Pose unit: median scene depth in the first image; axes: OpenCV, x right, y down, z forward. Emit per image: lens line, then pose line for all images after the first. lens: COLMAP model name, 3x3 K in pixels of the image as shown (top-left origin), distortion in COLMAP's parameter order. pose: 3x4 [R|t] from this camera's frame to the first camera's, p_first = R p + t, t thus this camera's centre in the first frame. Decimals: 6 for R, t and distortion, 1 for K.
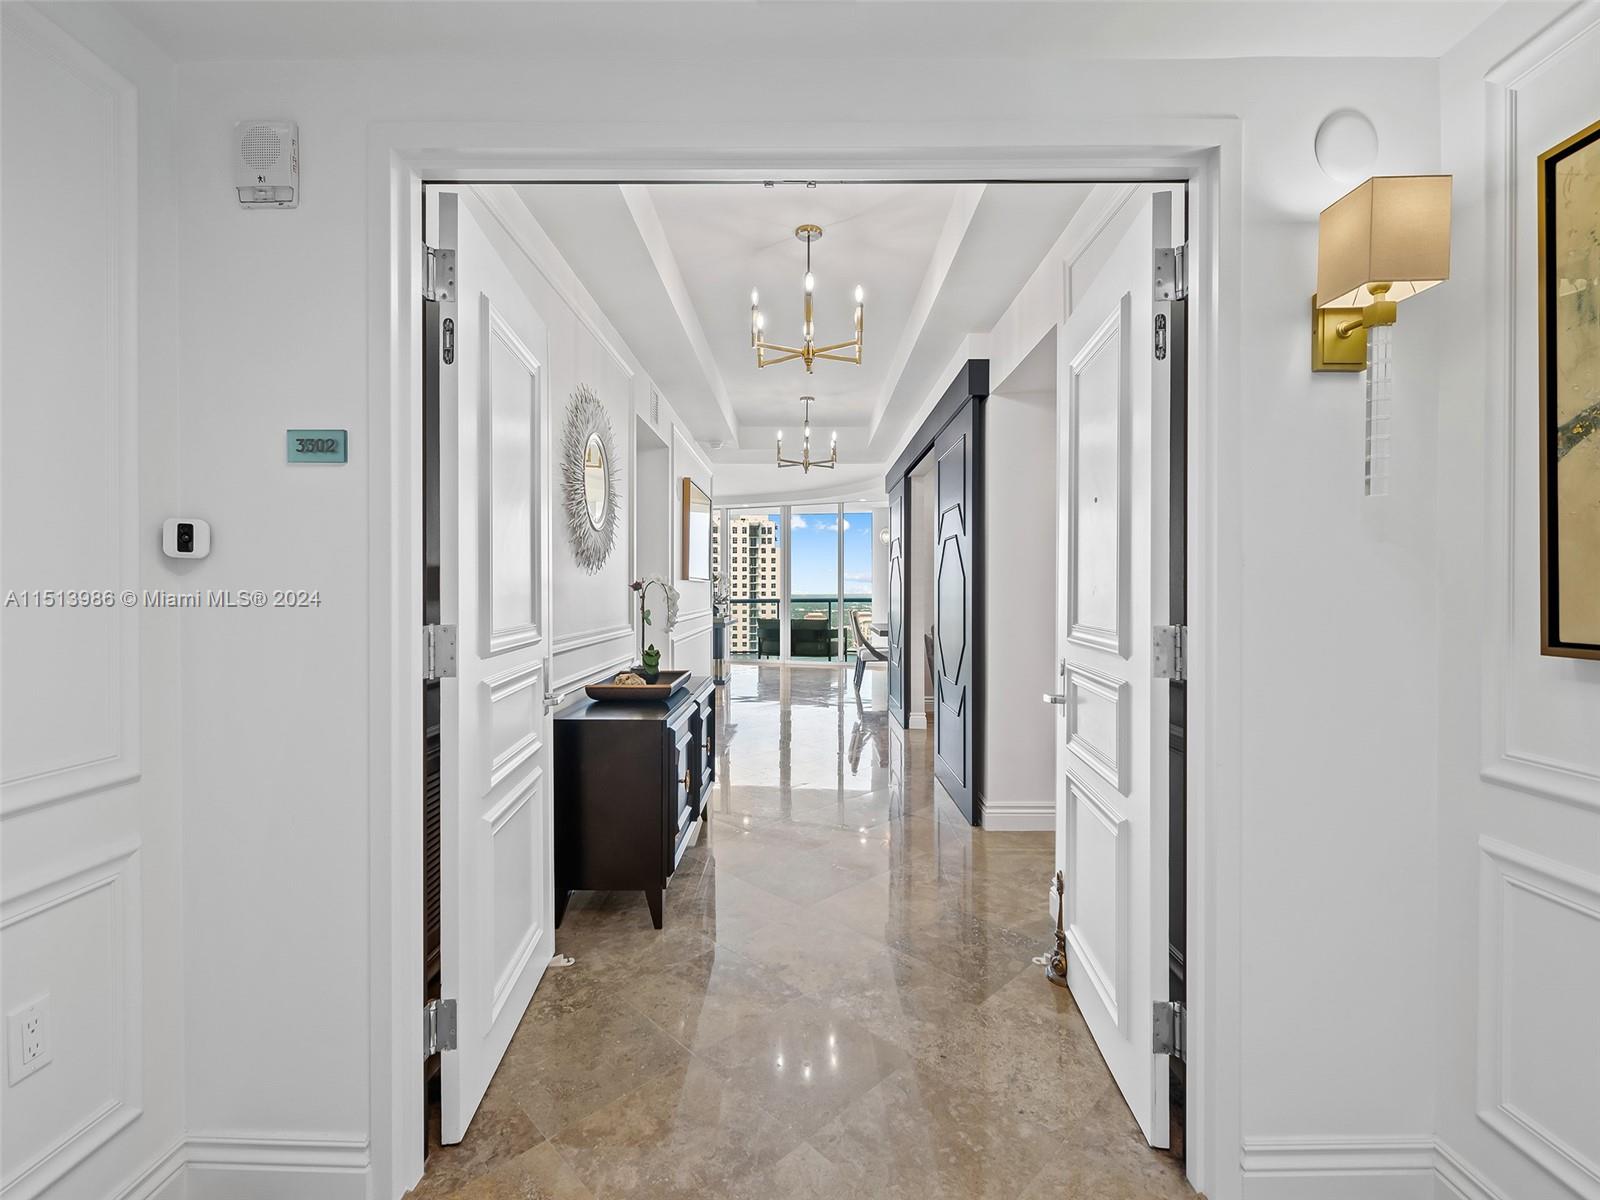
lens RADIAL K [[697.1, 0, 832.1], [0, 697.1, 602.0], [0, 0, 1]] dist [0.010251, -0.005522]
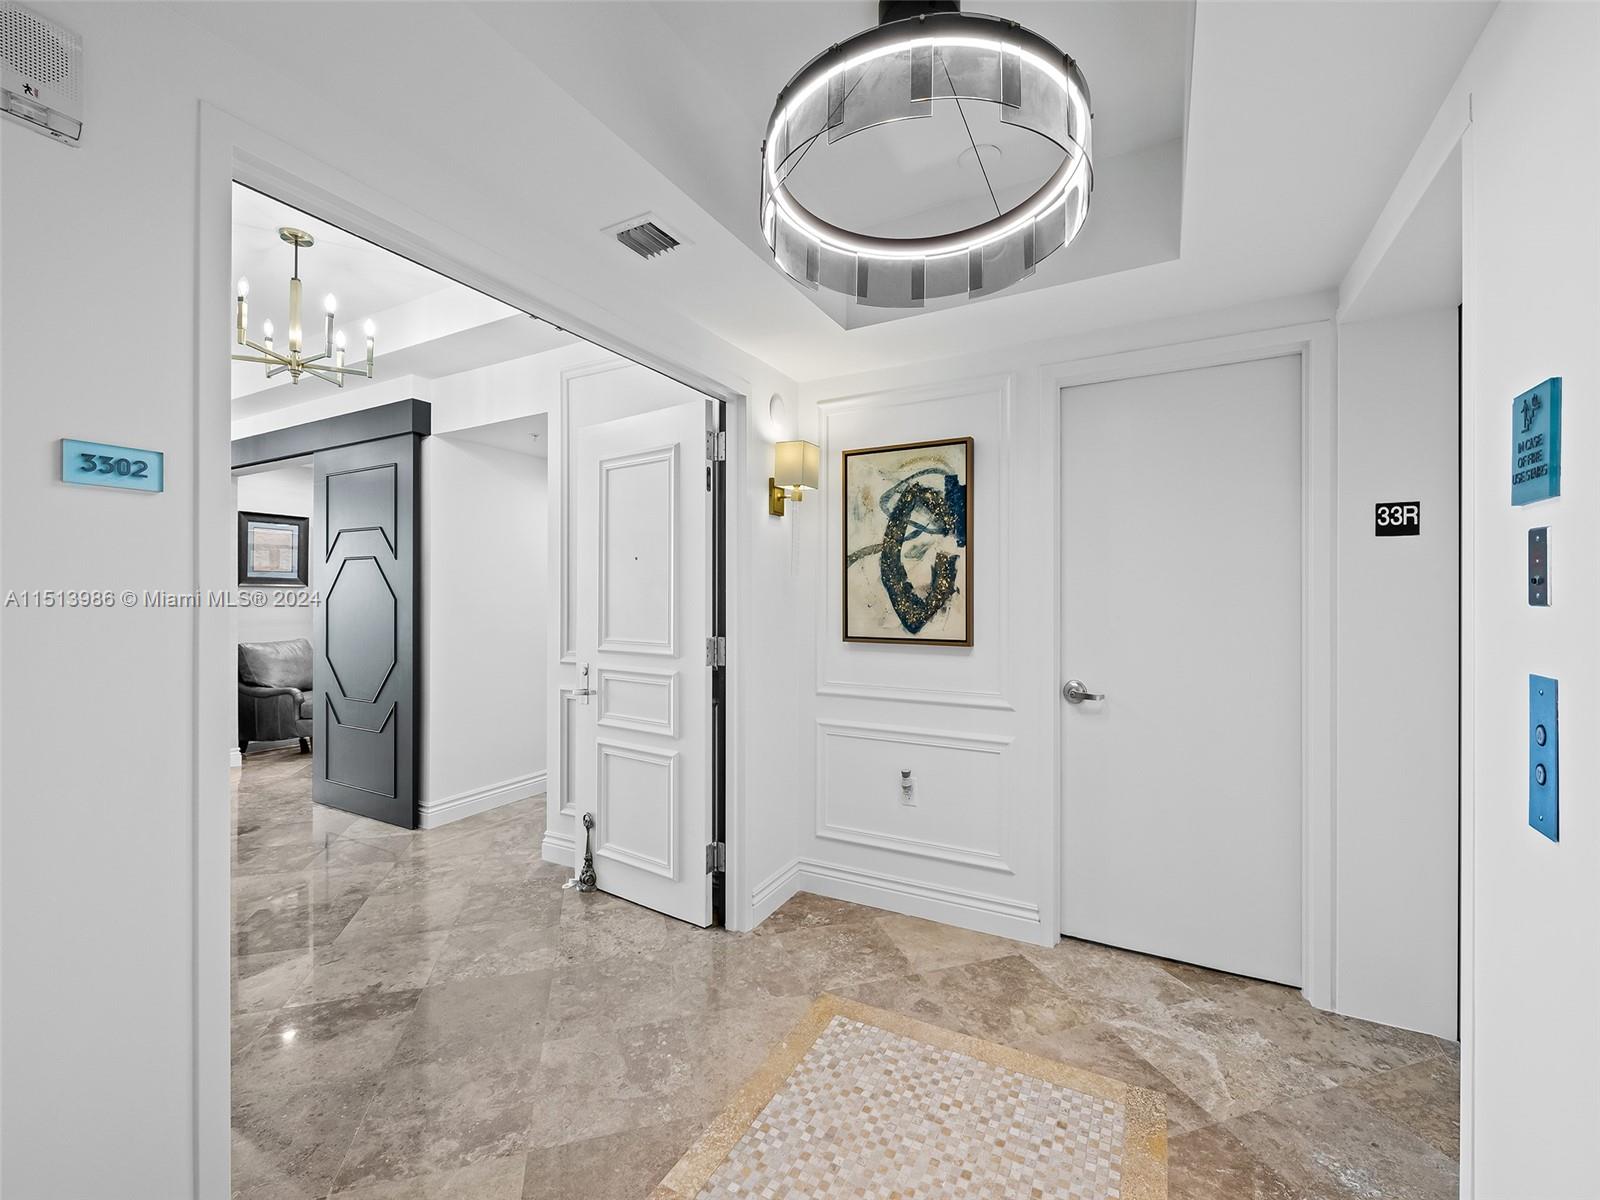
lens RADIAL K [[672.2, 0, 790.1], [0, 672.2, 605.8], [0, 0, 1]] dist [0.000104, -0.000179]
pose [[0.478055, -0.012933, 0.878235, -1.001450], [0.011137, 0.999900, 0.008662, -0.063195], [-0.878259, 0.005640, 0.478152, -0.021294]]
